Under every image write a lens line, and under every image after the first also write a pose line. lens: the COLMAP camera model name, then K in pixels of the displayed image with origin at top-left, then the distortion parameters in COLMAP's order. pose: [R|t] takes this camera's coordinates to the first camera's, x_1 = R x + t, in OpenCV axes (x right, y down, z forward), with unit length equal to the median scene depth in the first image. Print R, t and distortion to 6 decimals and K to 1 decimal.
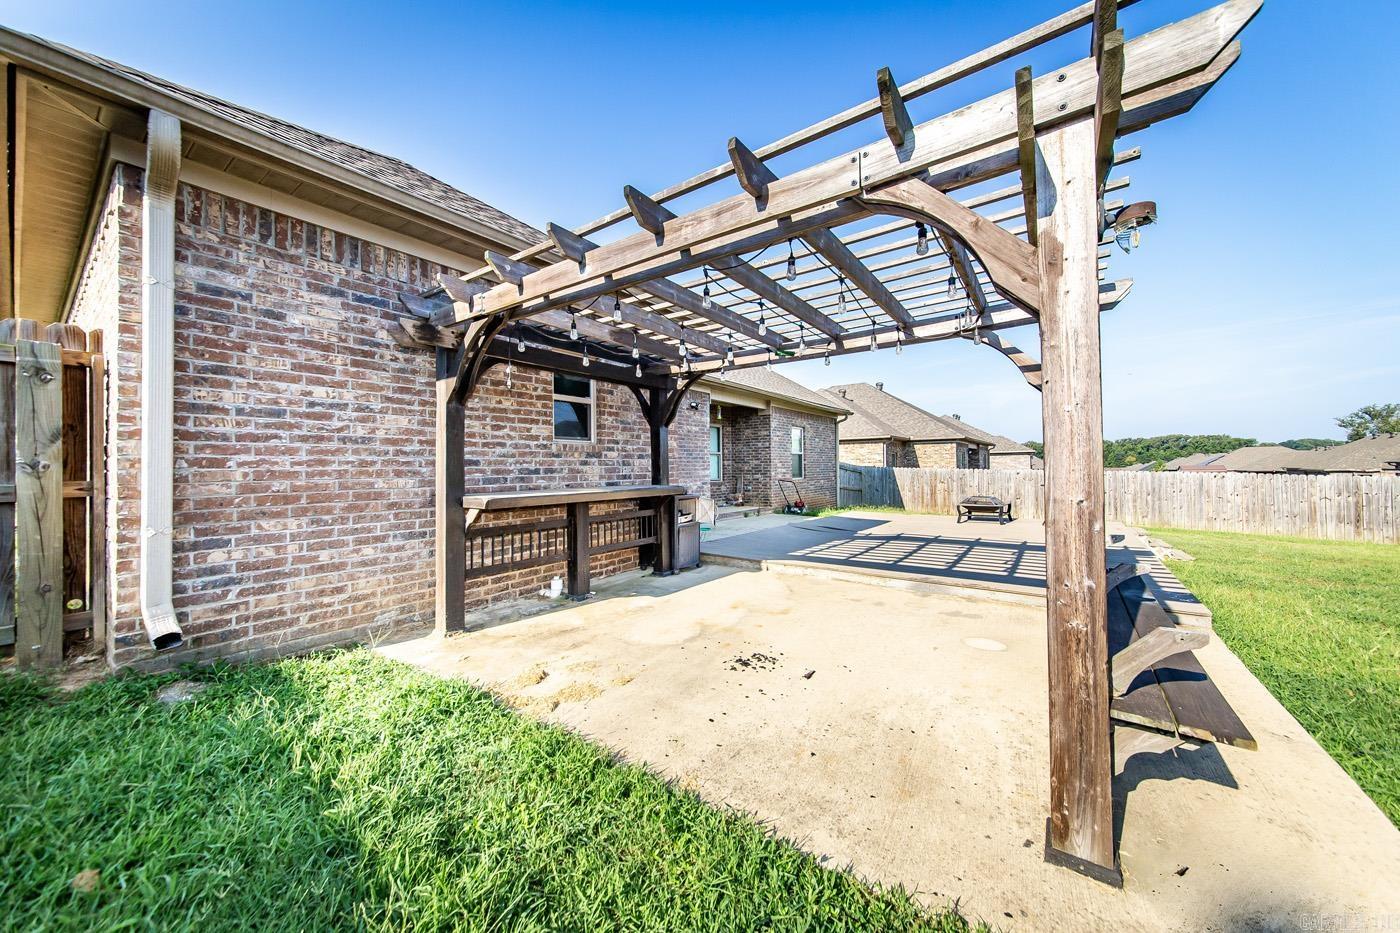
lens RADIAL K [[504.6, 0, 696.3], [0, 504.6, 469.9], [0, 0, 1]] dist [-0.008299, -0.000070]
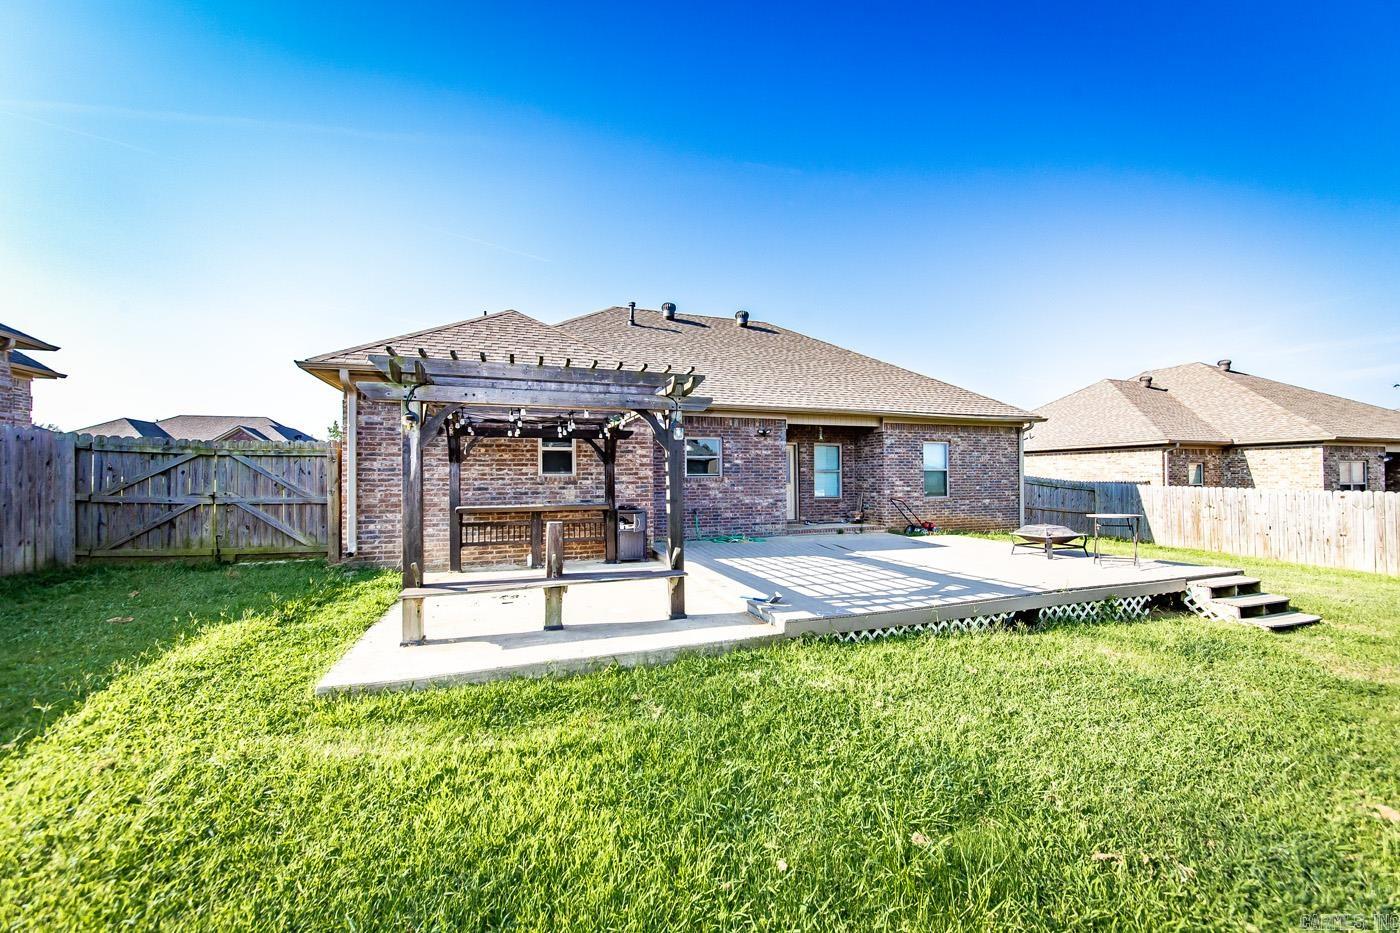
lens RADIAL K [[540.9, 0, 697.8], [0, 540.9, 486.0], [0, 0, 1]] dist [0.001045, 0.000031]
pose [[0.814819, 0.013225, -0.579565, 1.371741], [-0.003847, 0.999841, 0.017407, -0.062556], [0.579703, -0.011954, 0.814740, -0.199472]]
